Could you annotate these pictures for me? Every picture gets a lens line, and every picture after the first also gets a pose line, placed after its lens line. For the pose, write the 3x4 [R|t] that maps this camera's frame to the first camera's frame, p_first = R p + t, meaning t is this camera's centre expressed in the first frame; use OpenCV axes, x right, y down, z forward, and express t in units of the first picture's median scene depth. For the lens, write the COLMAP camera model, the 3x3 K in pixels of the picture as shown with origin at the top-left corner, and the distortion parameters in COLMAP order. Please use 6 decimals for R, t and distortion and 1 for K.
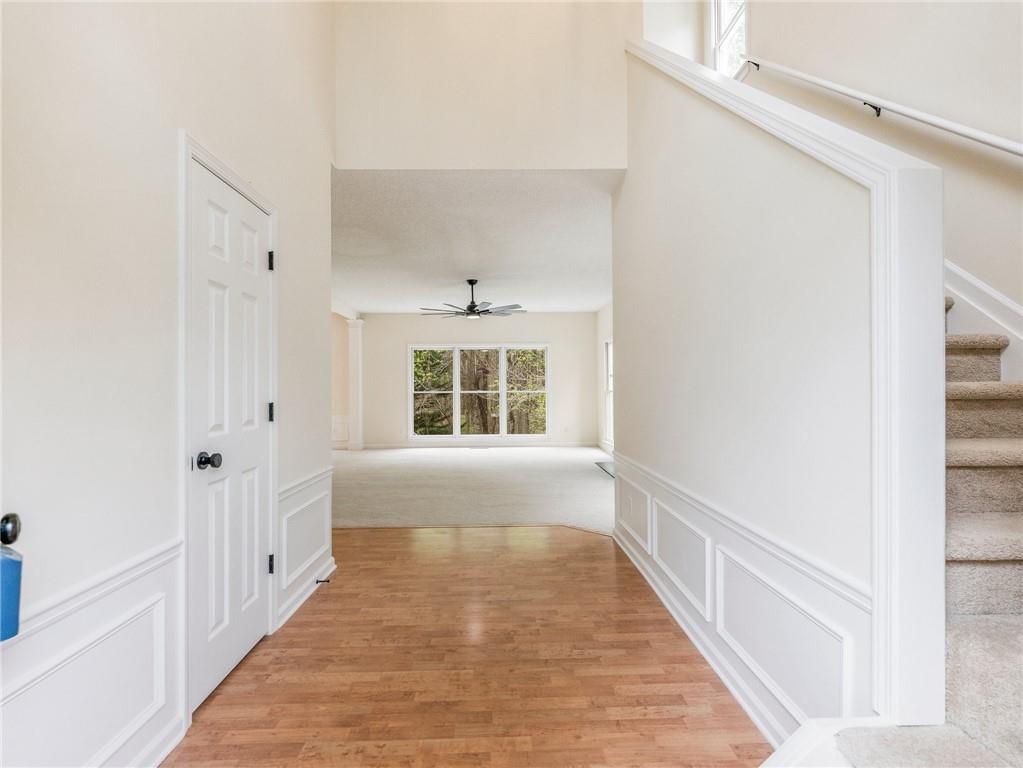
lens RADIAL K [[476.9, 0, 517.6], [0, 476.9, 384.8], [0, 0, 1]] dist [0.000386, -0.000332]
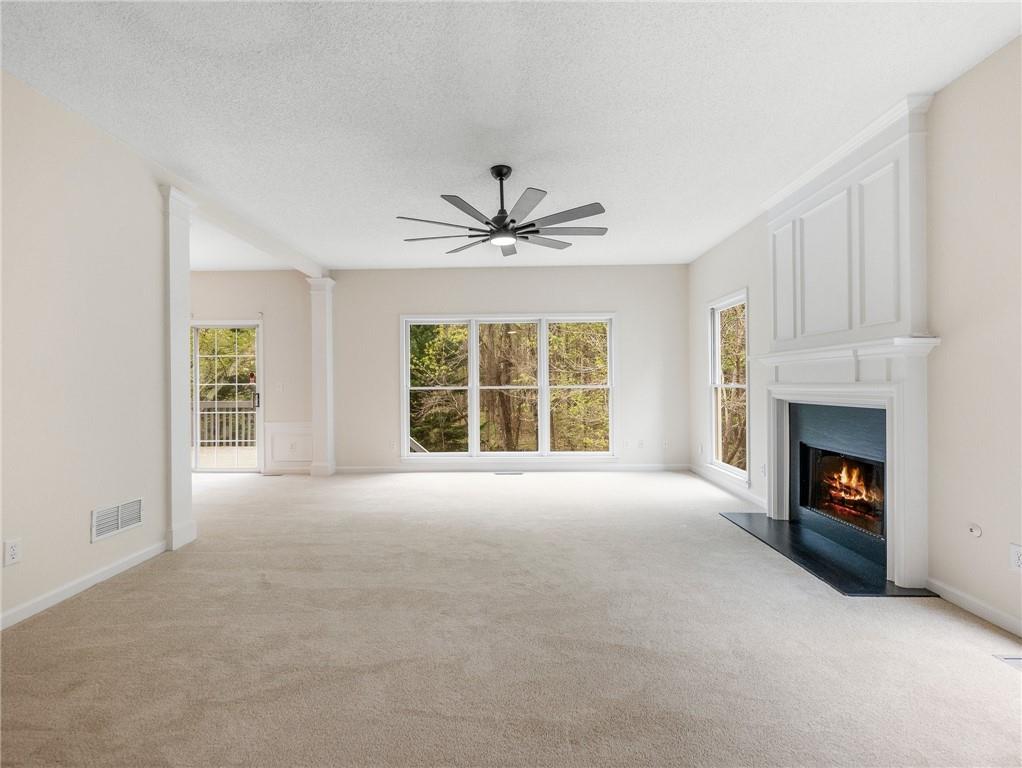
lens RADIAL K [[476.5, 0, 508.2], [0, 476.5, 377.0], [0, 0, 1]] dist [0.000386, -0.000332]
pose [[0.998225, -0.004315, -0.059398, -0.018625], [0.003828, 0.999958, -0.008298, 0.002840], [0.059431, 0.008056, 0.998200, 0.156131]]
